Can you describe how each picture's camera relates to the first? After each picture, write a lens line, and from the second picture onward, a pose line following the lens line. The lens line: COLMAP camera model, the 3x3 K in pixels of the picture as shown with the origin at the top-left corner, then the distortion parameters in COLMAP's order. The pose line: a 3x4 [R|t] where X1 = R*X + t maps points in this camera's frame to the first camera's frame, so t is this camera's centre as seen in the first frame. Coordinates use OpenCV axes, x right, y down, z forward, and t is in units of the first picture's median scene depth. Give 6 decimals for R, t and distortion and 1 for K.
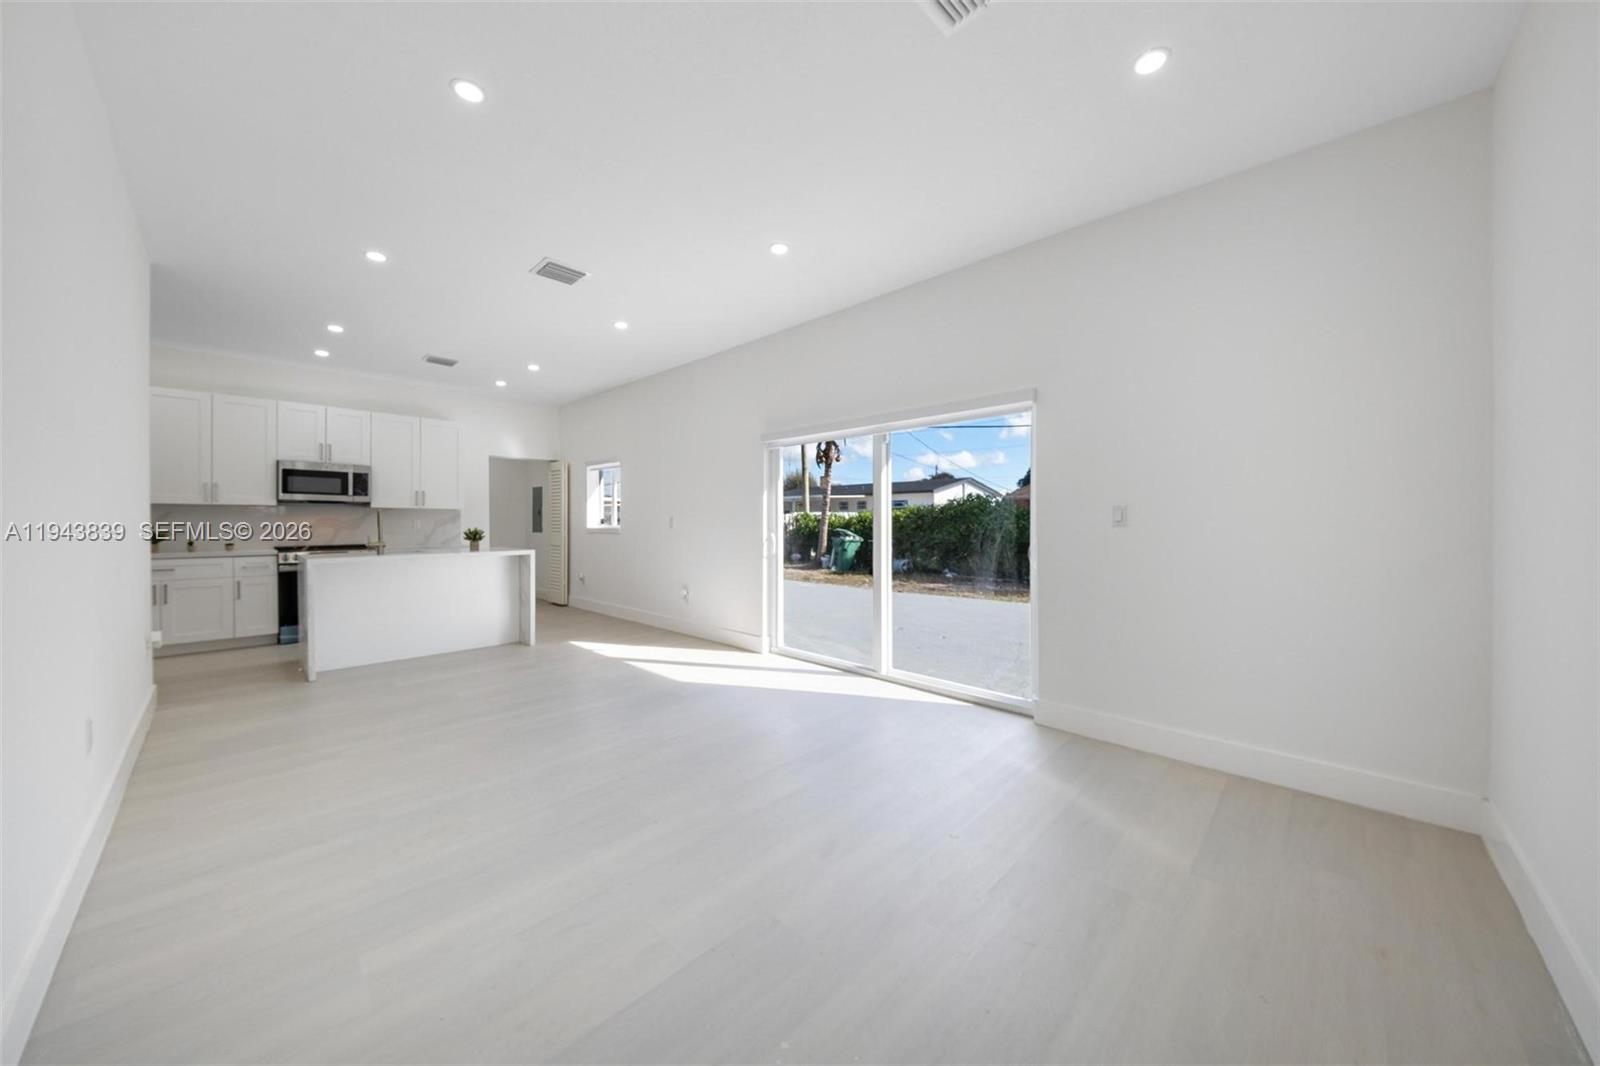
lens RADIAL K [[537.2, 0, 814.5], [0, 537.2, 521.5], [0, 0, 1]] dist [-0.000100, -0.000020]
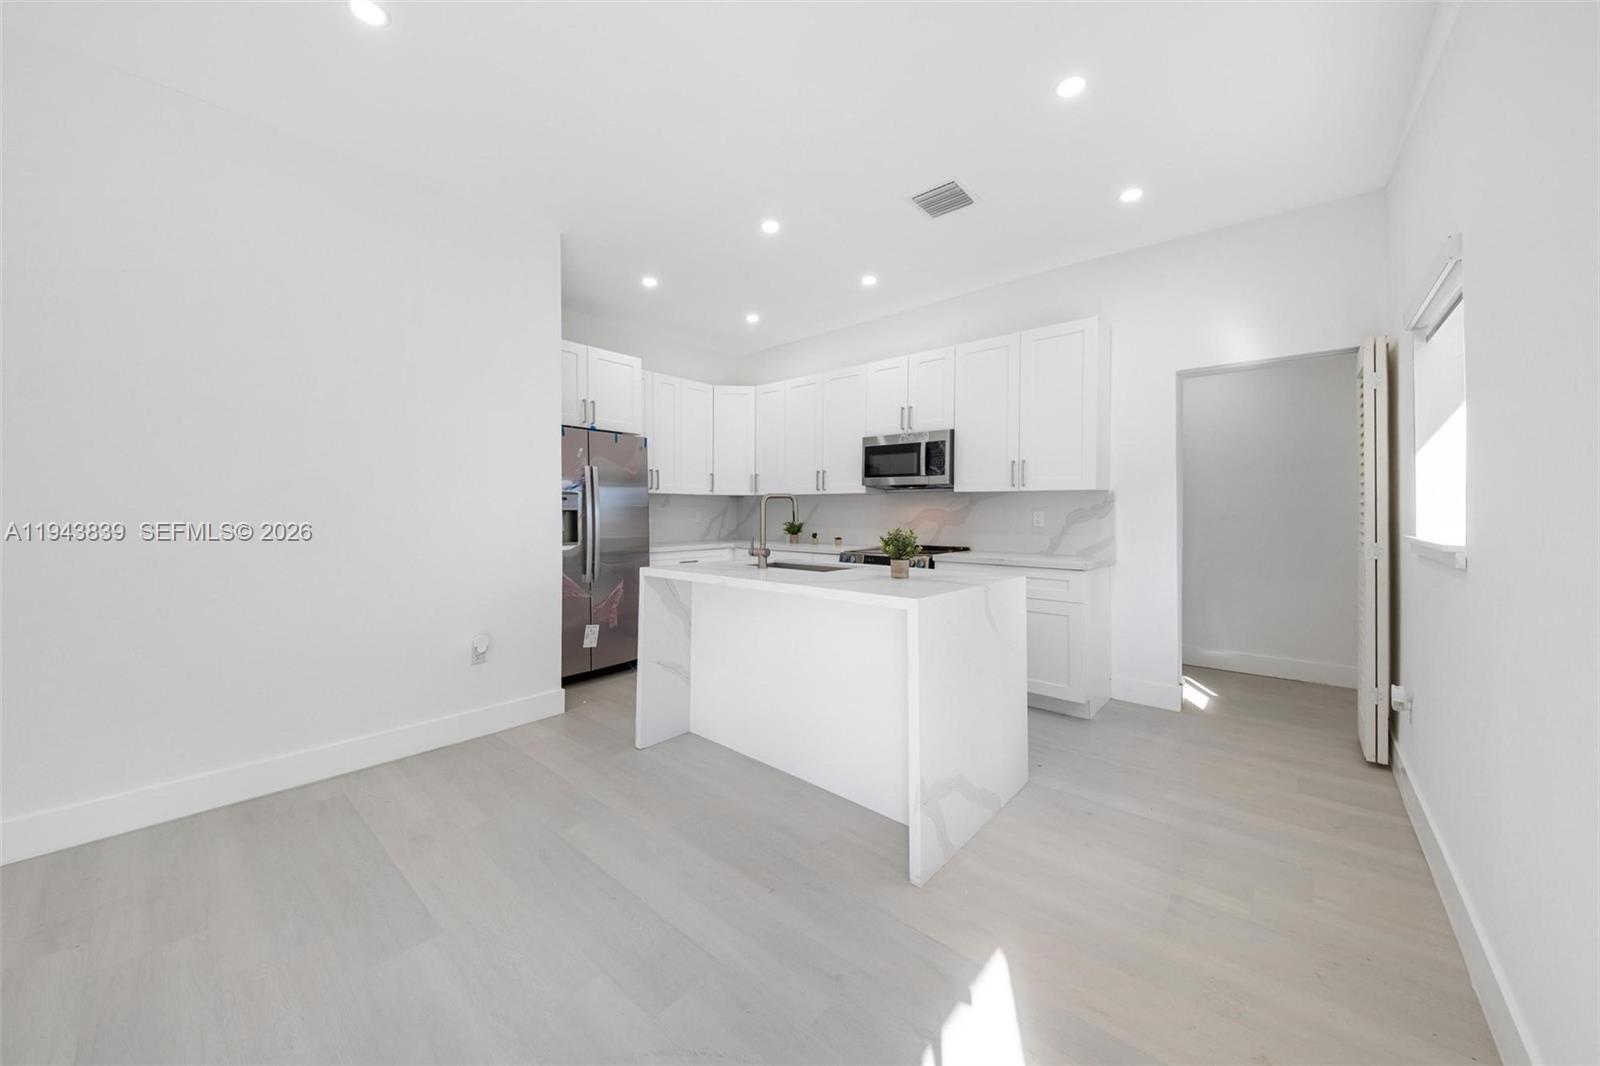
lens RADIAL K [[564.1, 0, 789.5], [0, 564.1, 507.1], [0, 0, 1]] dist [0.006539, -0.000044]
pose [[0.000648, -0.004011, -0.999992, -0.141418], [-0.000390, 0.999992, -0.004011, -0.005163], [1.000000, 0.000393, 0.000647, 0.823408]]
